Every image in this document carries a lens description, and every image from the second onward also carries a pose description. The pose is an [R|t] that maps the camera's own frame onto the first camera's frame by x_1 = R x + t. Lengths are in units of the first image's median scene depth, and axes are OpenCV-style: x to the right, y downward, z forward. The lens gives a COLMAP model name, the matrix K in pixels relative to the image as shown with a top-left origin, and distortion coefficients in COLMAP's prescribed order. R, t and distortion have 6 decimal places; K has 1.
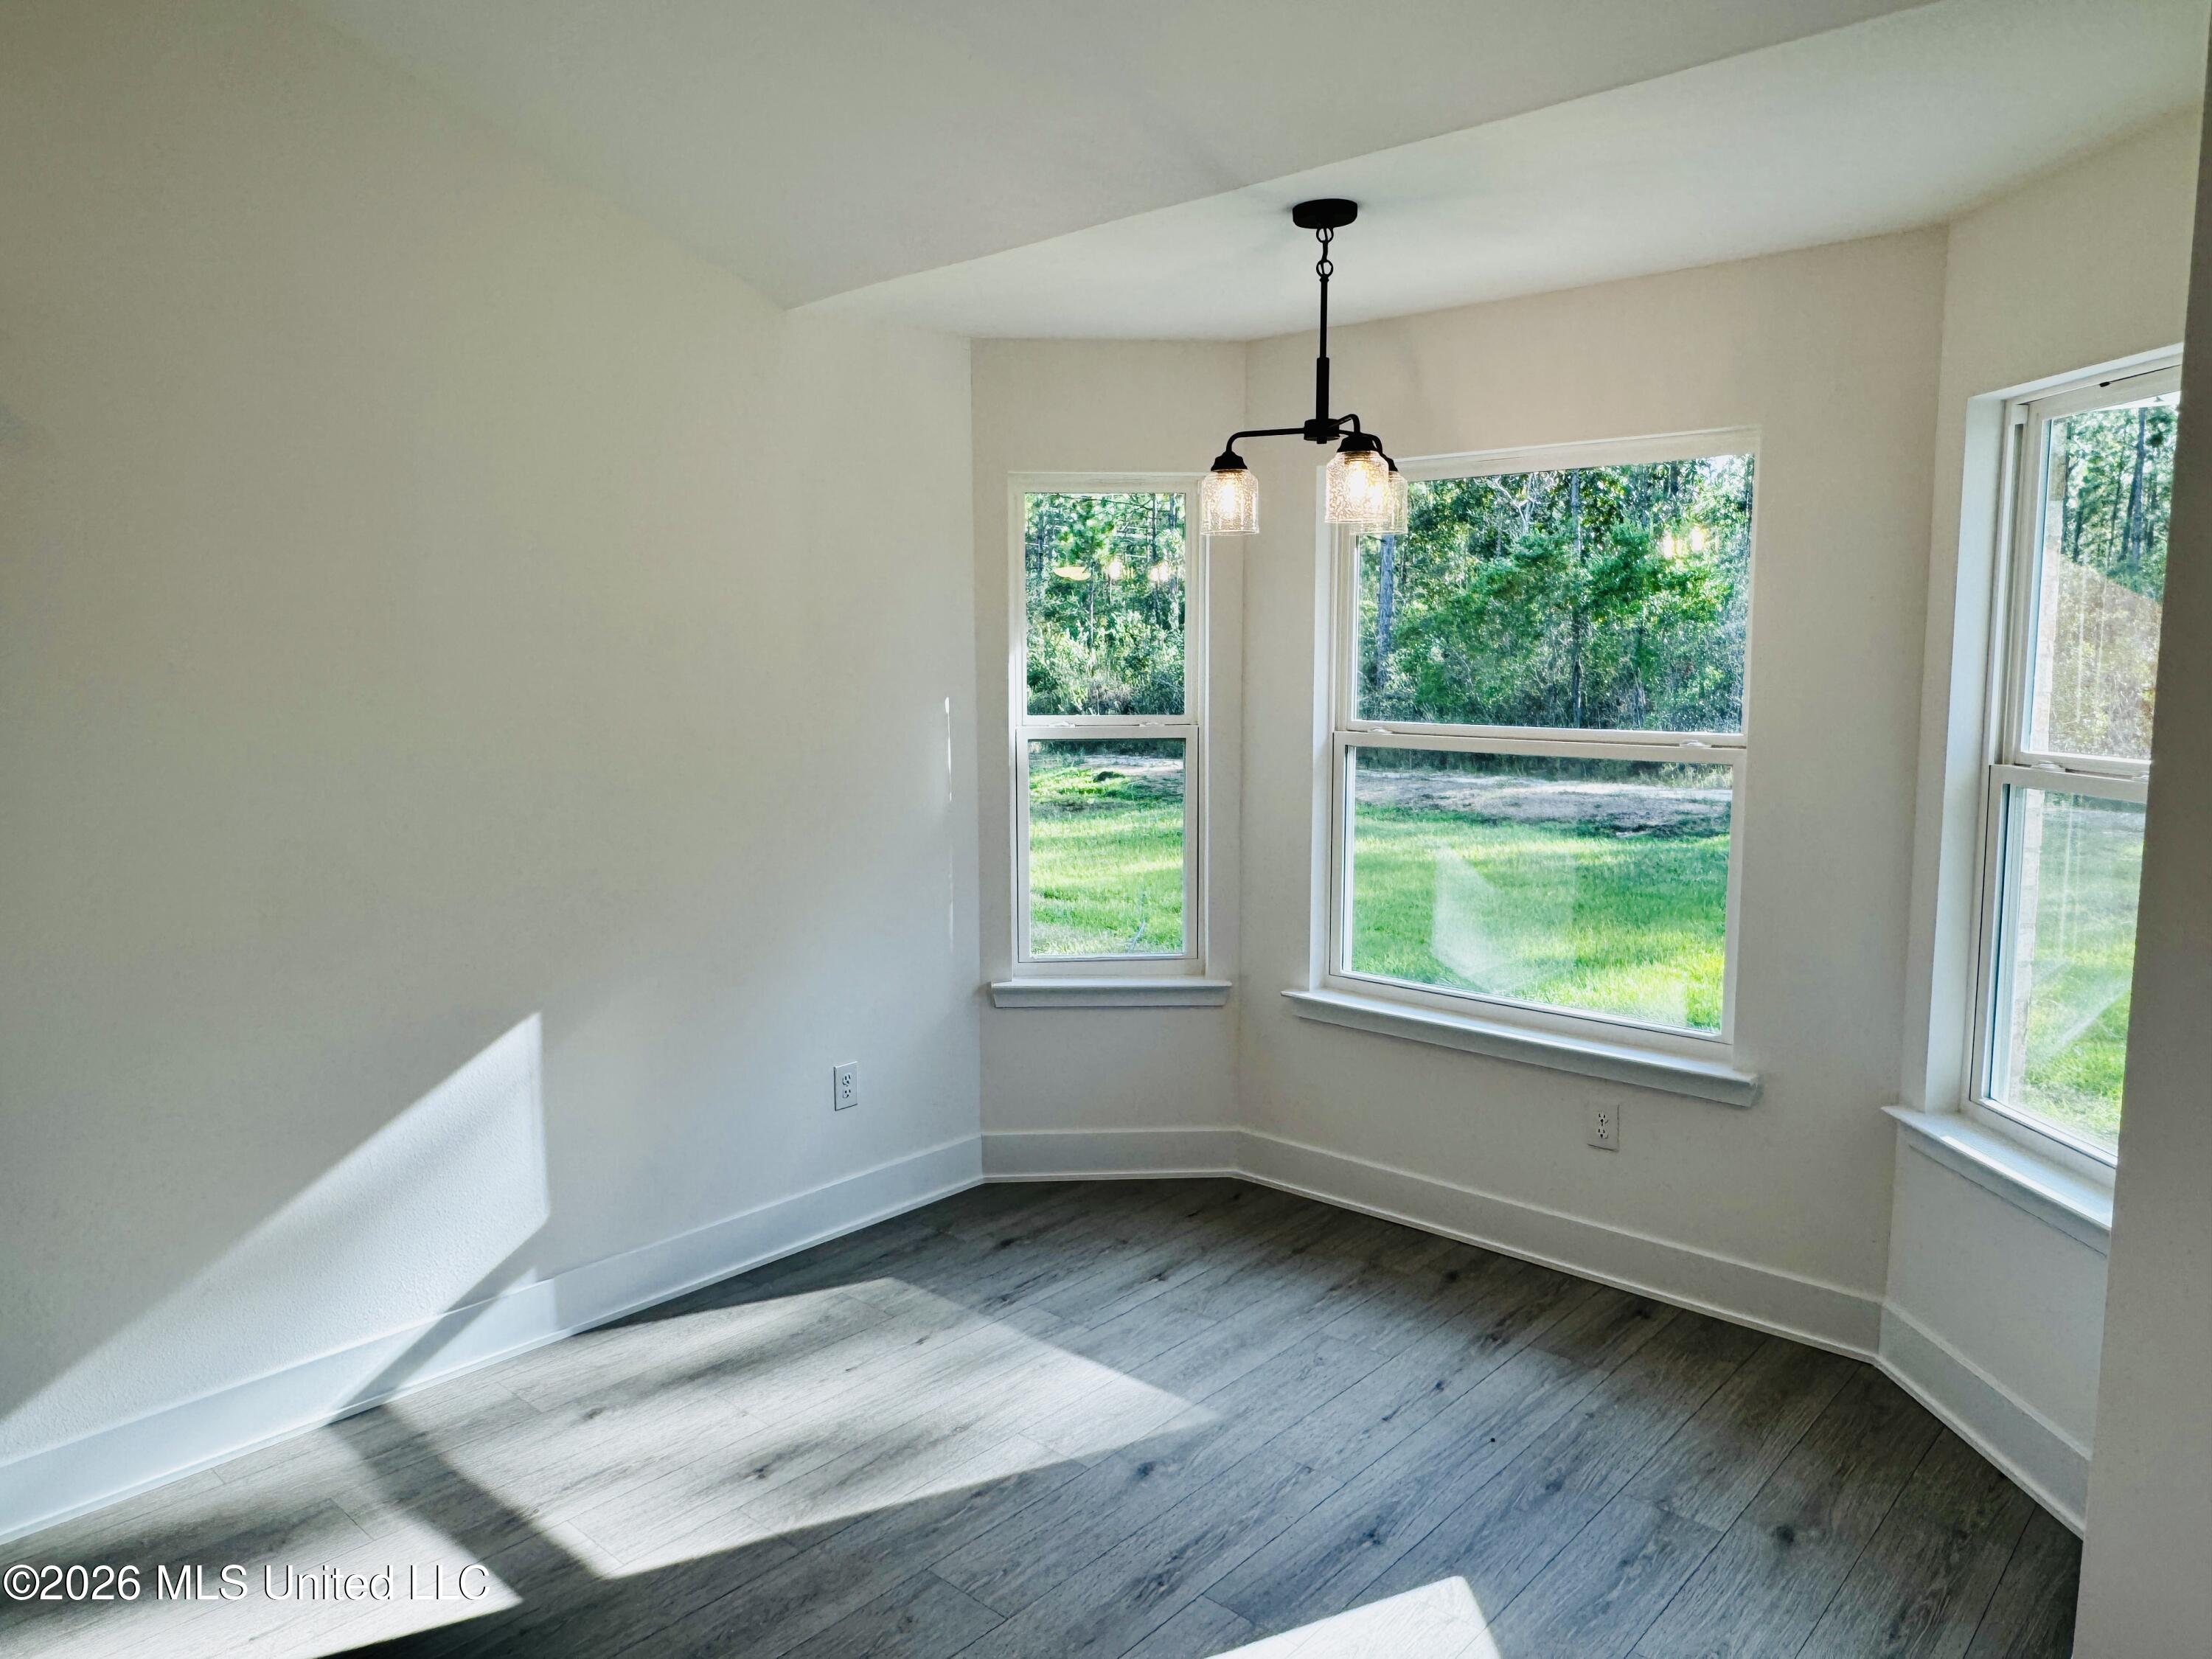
lens RADIAL K [[1487.0, 0, 1106.0], [0, 1487.0, 829.5], [0, 0, 1]] dist [-0.004921, 0.000318]
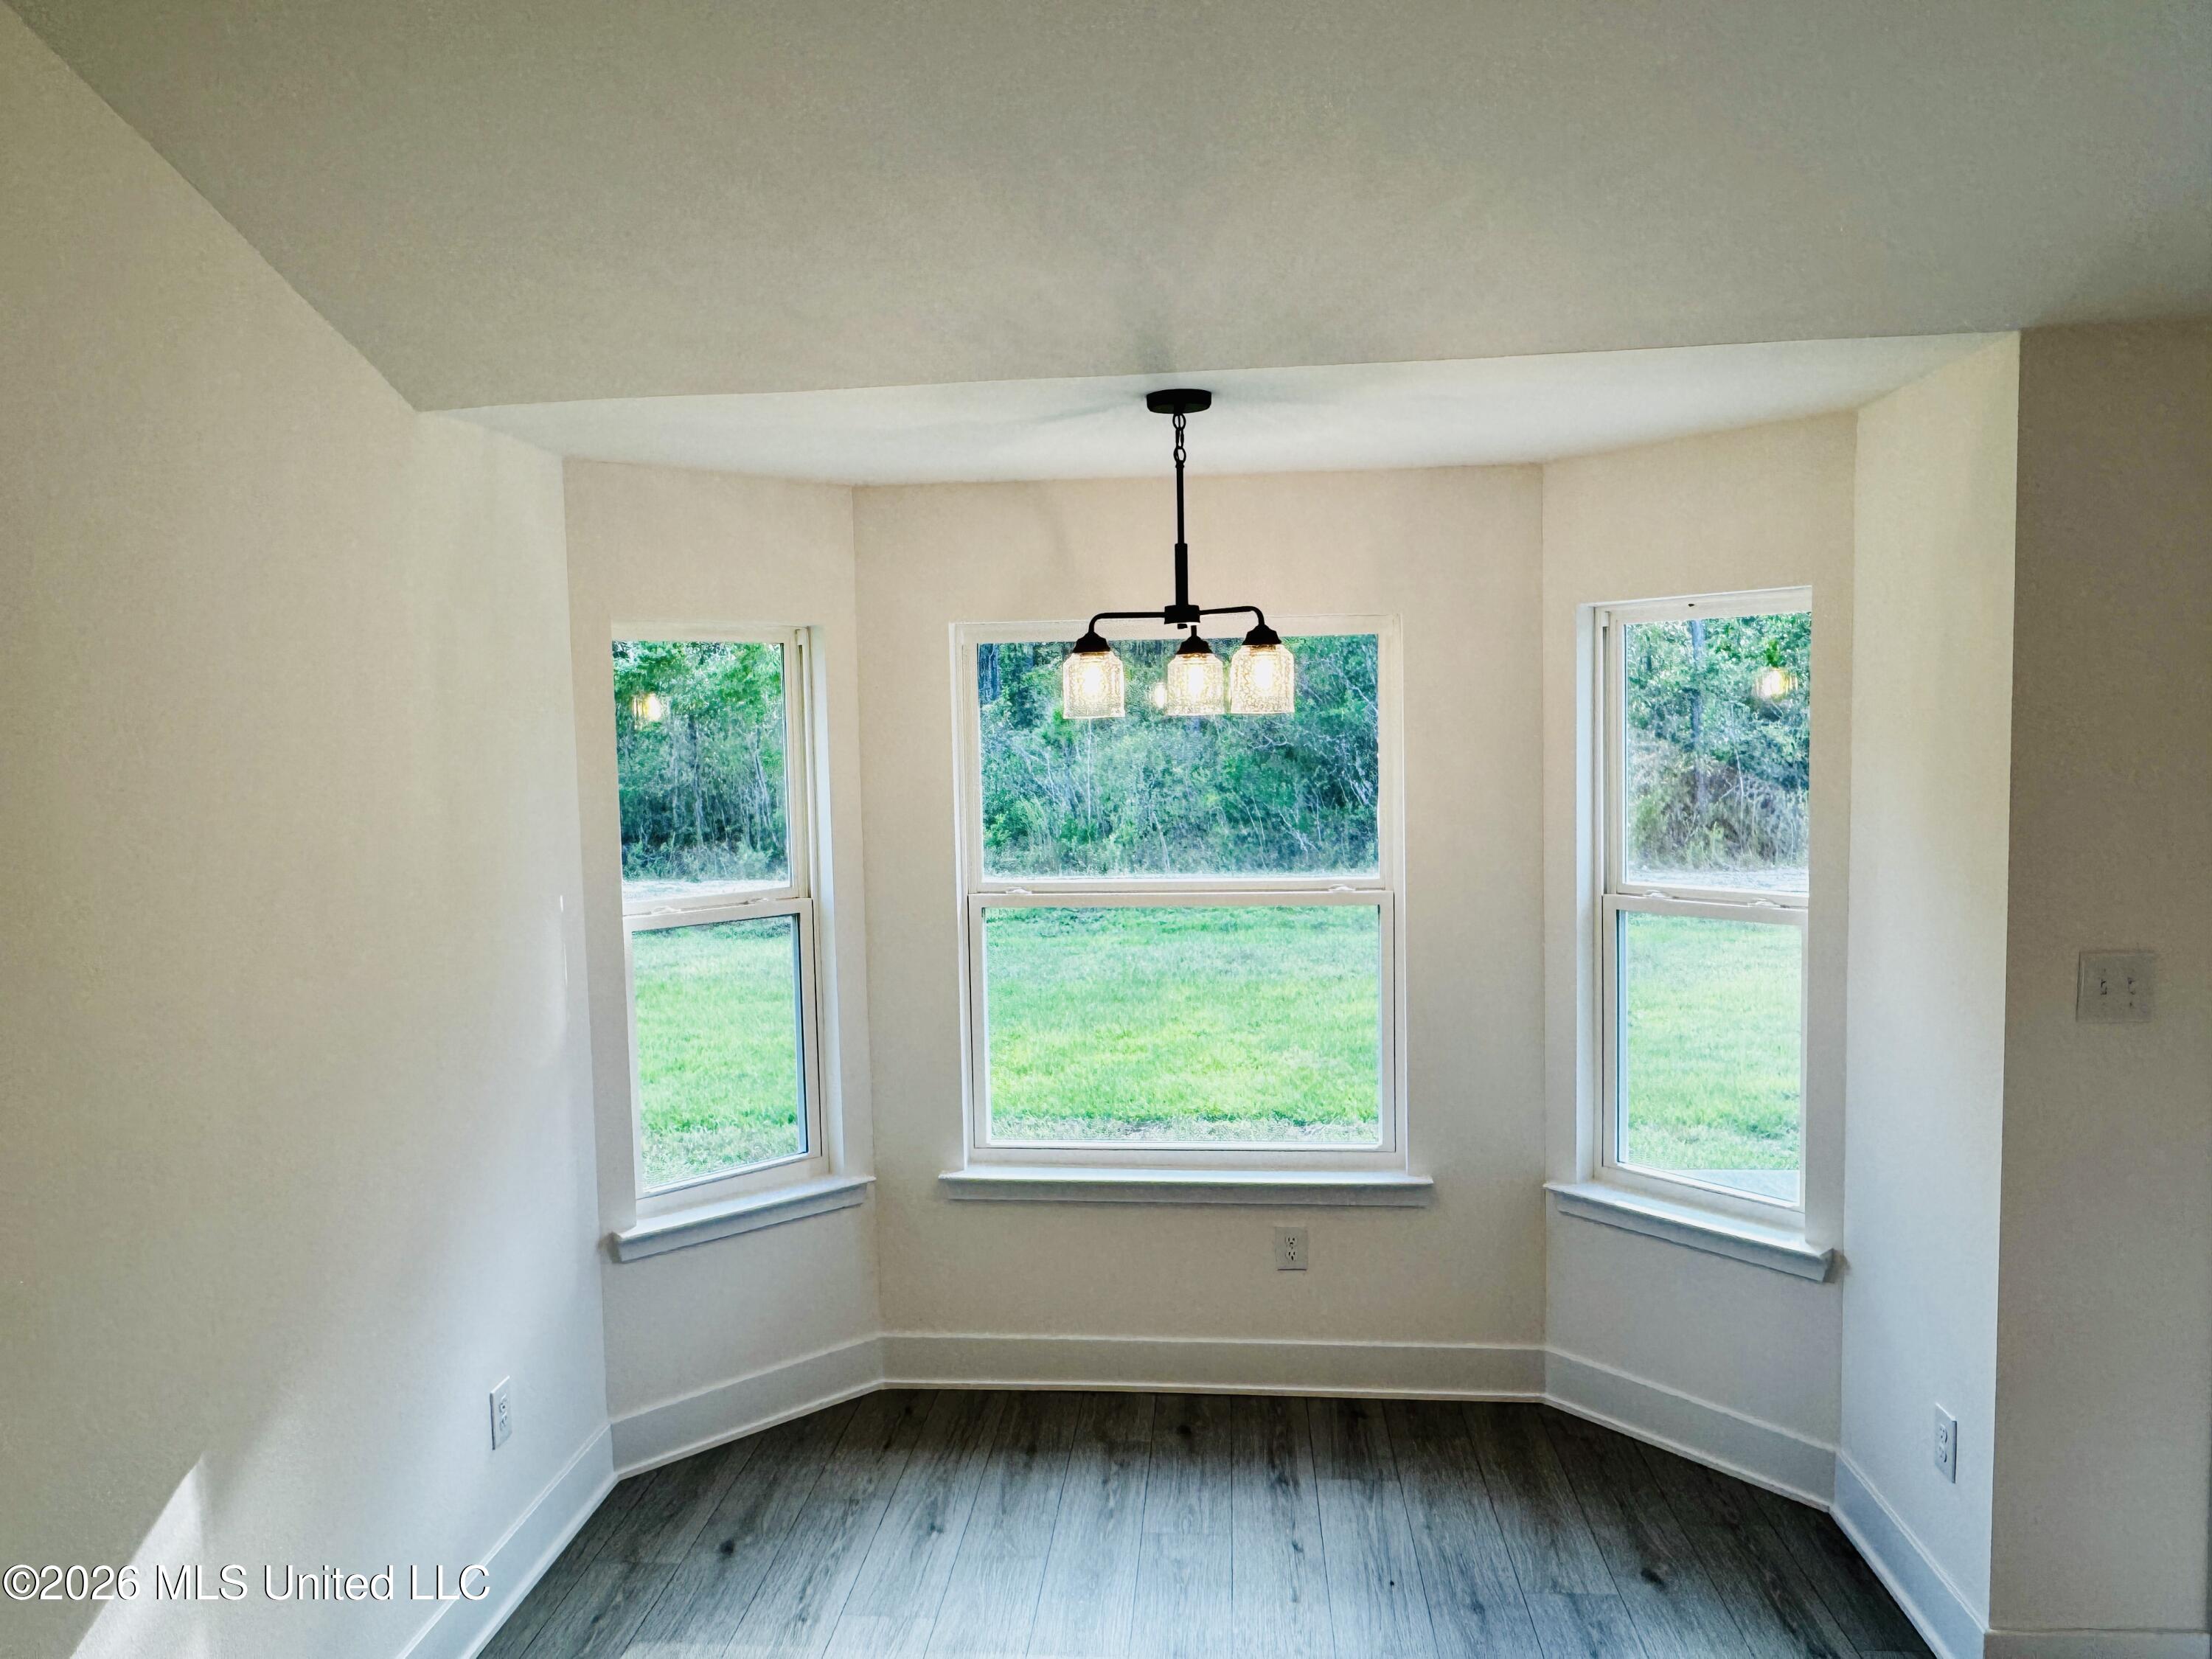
lens RADIAL K [[1485.5, 0, 1095.1], [0, 1485.5, 838.8], [0, 0, 1]] dist [0.001409, 0.000524]
pose [[0.801269, -0.059768, 0.595312, -0.470461], [0.090381, 0.995671, -0.021685, -0.099046], [-0.591439, 0.071181, 0.803202, 0.238961]]
